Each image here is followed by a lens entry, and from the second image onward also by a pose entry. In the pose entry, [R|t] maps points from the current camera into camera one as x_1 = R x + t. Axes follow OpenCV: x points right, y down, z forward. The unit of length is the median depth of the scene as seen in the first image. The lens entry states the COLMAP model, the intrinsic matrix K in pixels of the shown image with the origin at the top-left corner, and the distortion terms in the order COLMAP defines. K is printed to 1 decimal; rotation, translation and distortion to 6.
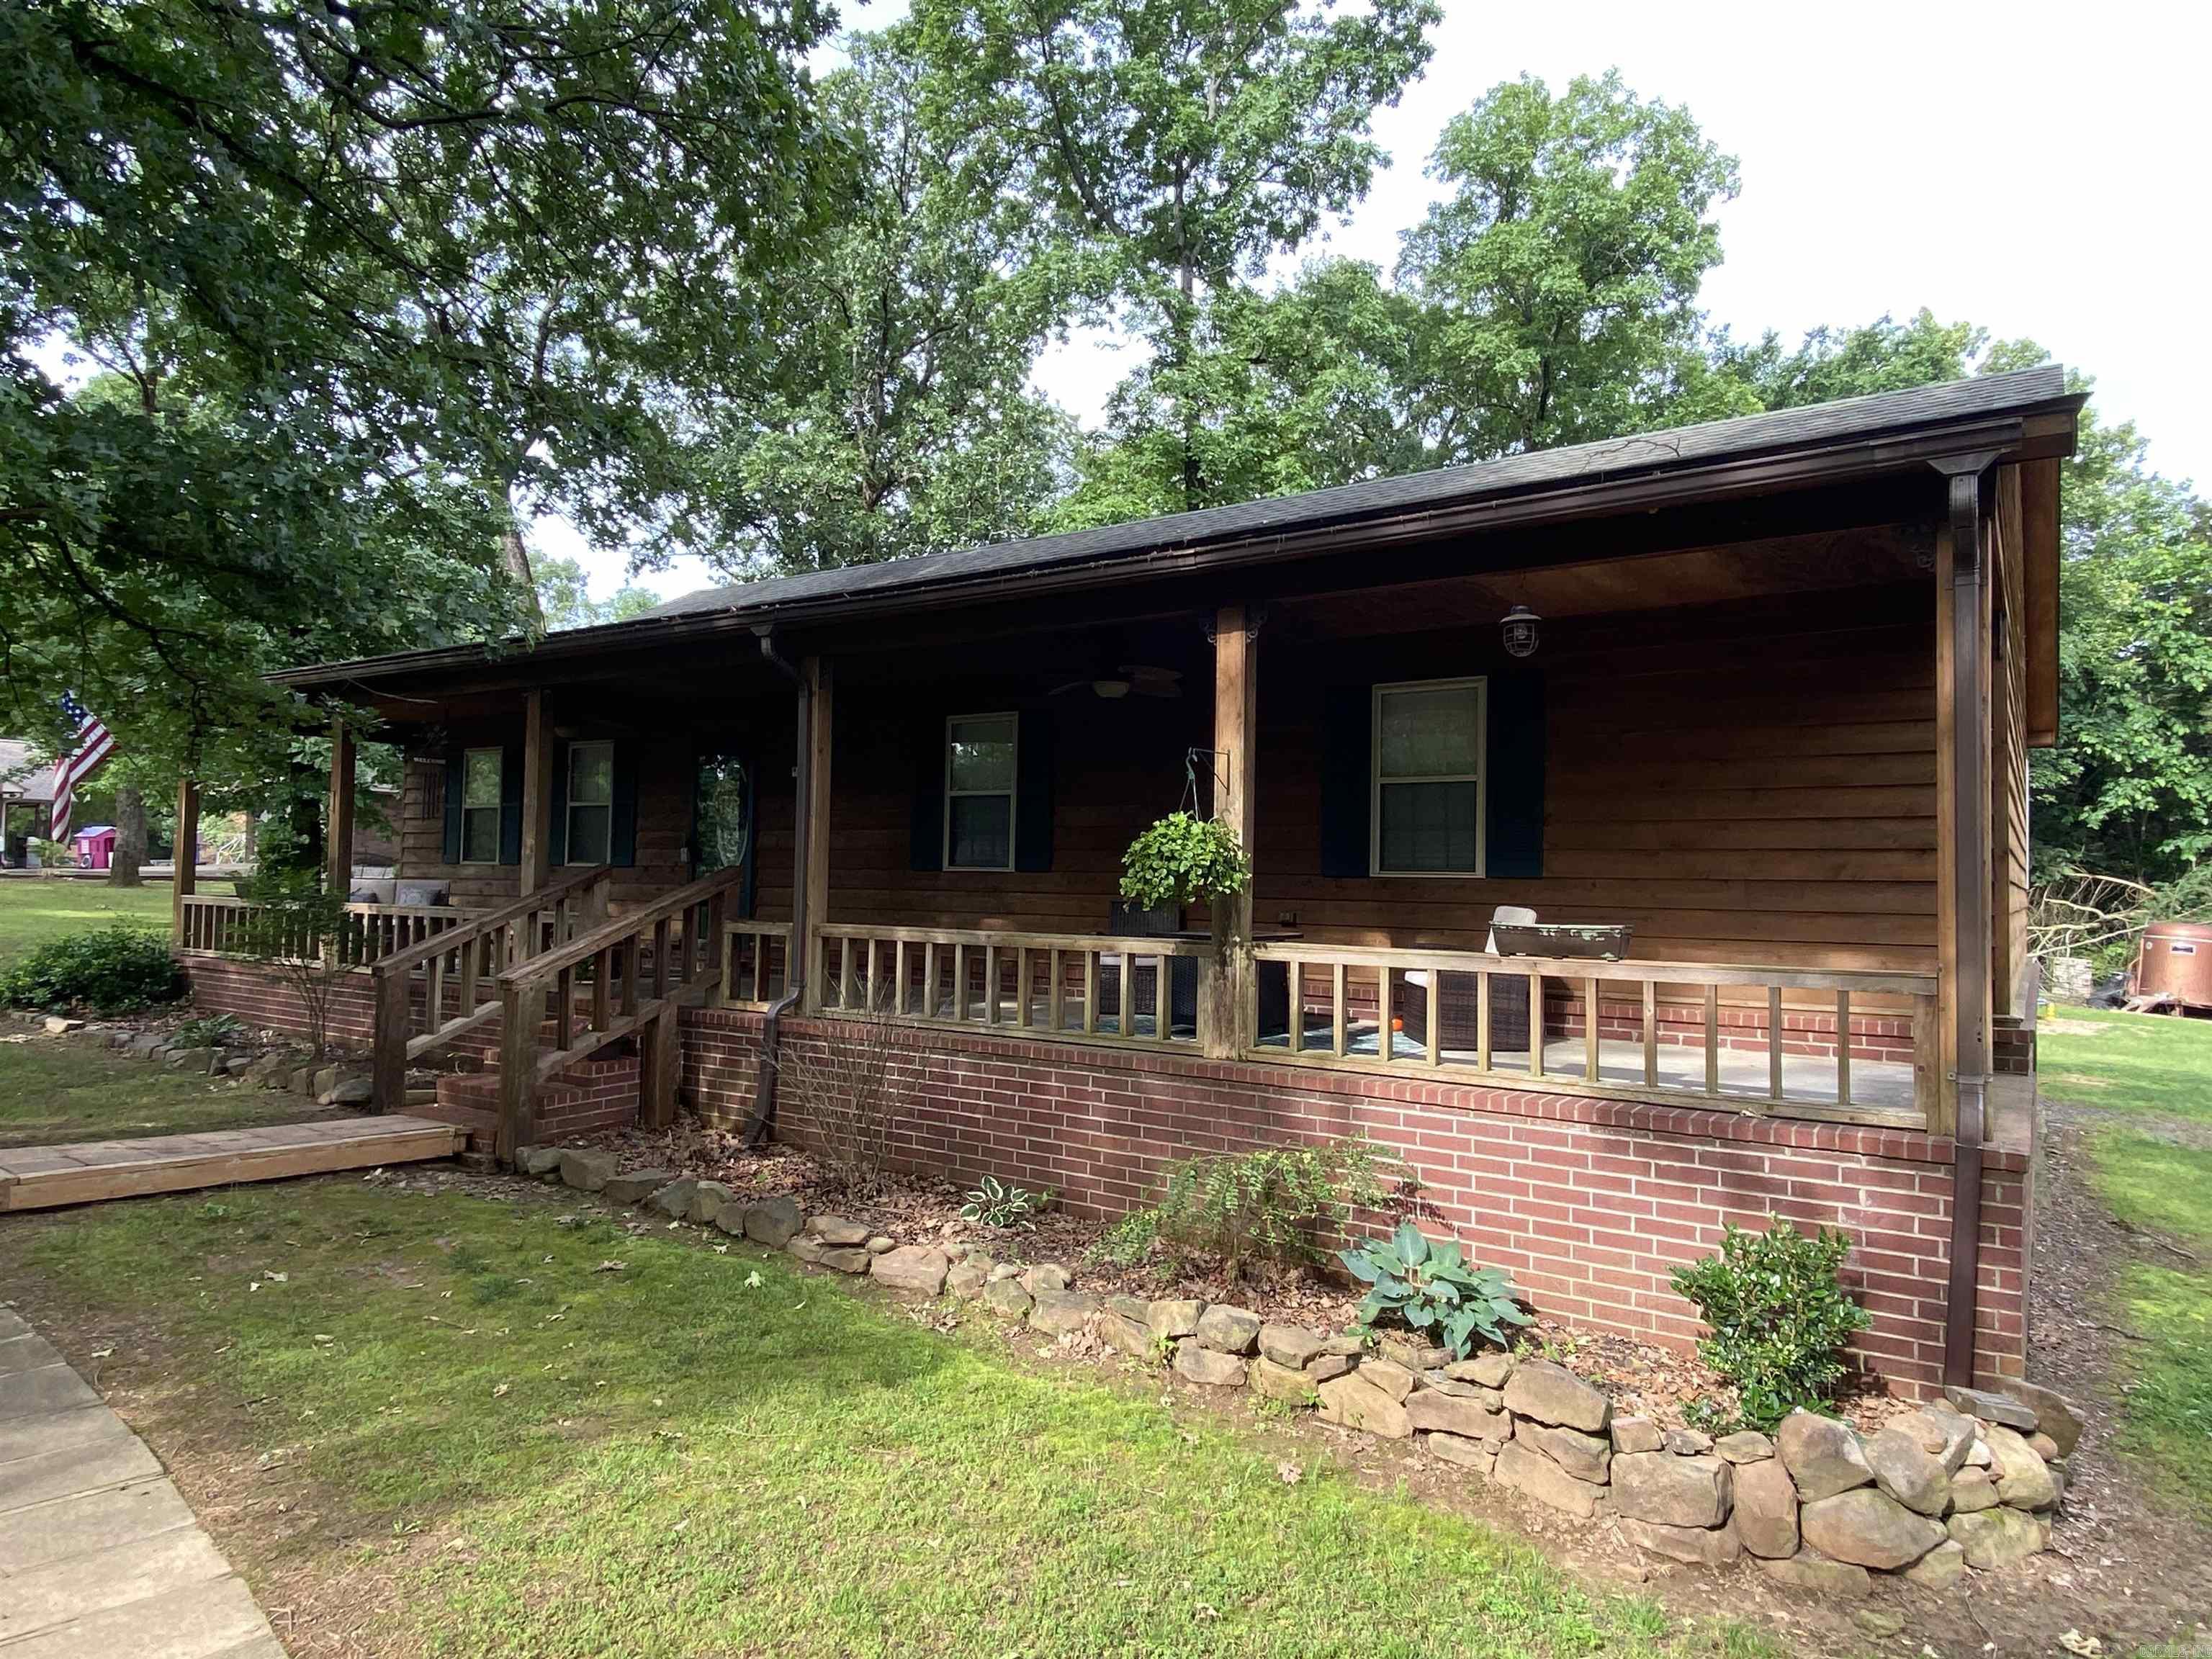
lens RADIAL K [[1315.8, 0, 1110.9], [0, 1315.8, 834.6], [0, 0, 1]] dist [0.042860, -0.007573]
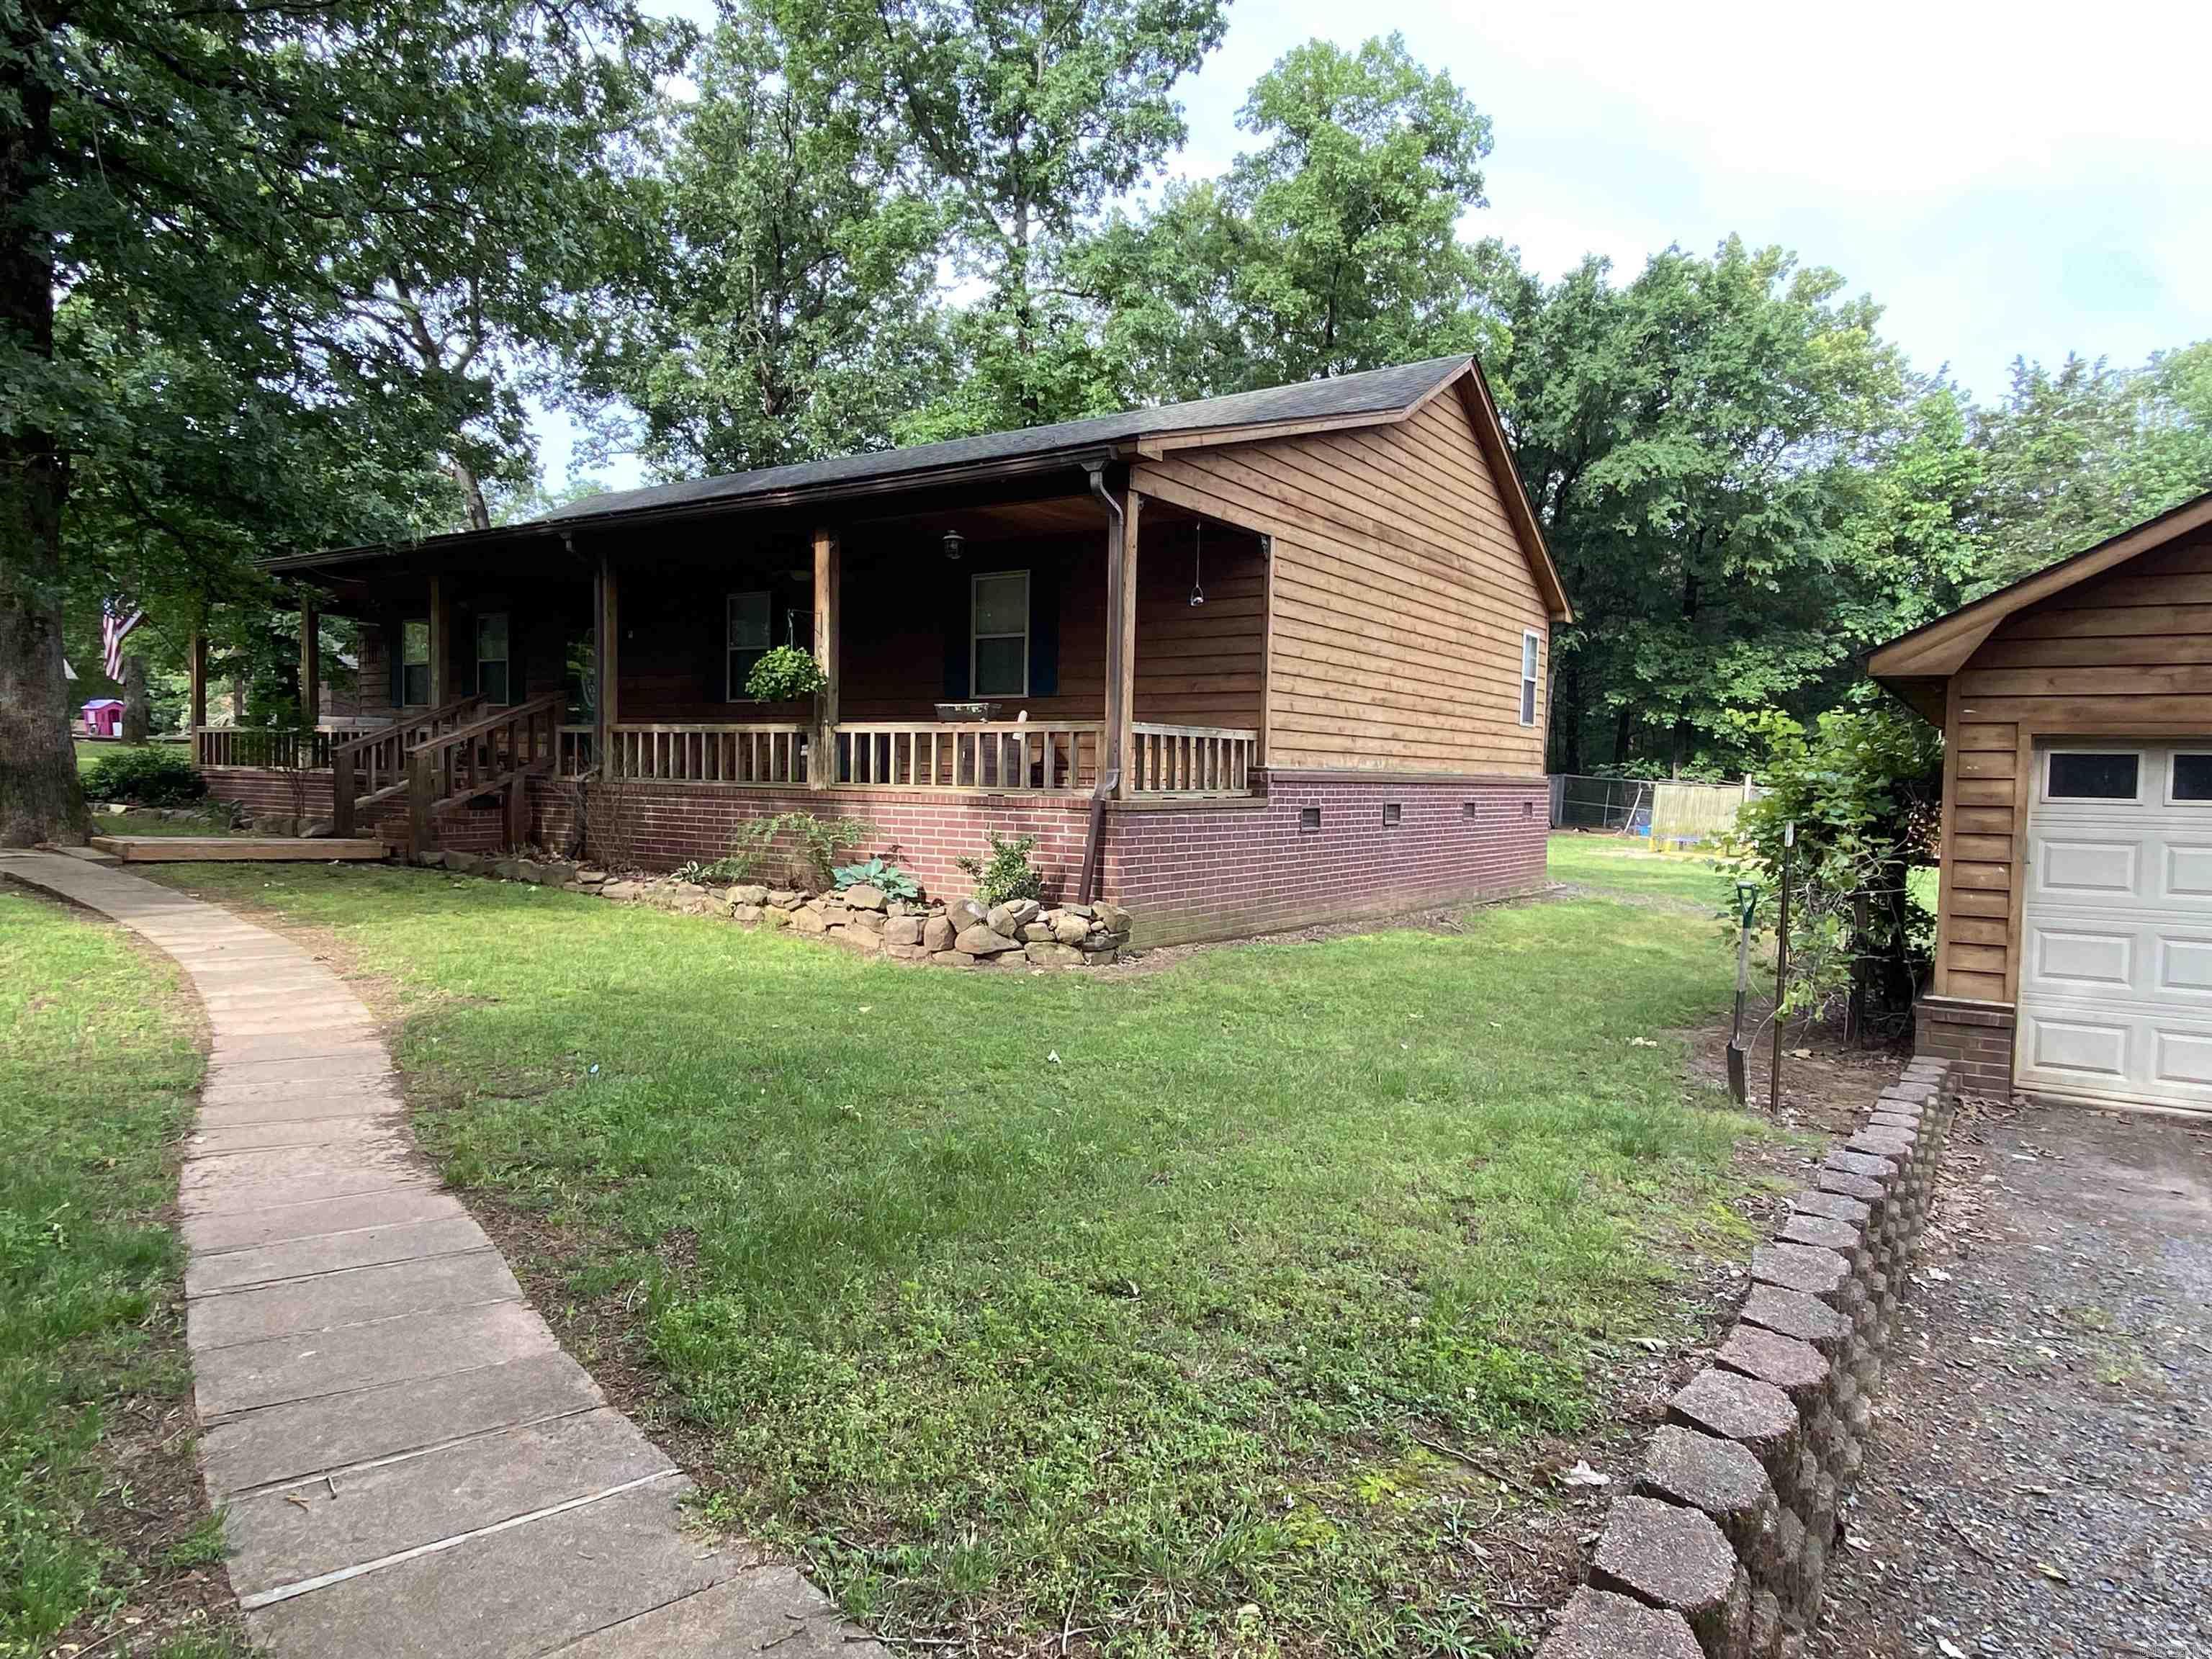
lens RADIAL K [[1315.8, 0, 1107.5], [0, 1315.8, 833.0], [0, 0, 1]] dist [0.042860, -0.007573]
pose [[0.999989, 0.001937, 0.004314, 0.135410], [-0.002271, 0.996890, 0.078769, 0.026043], [-0.004148, -0.078778, 0.996884, -0.220642]]
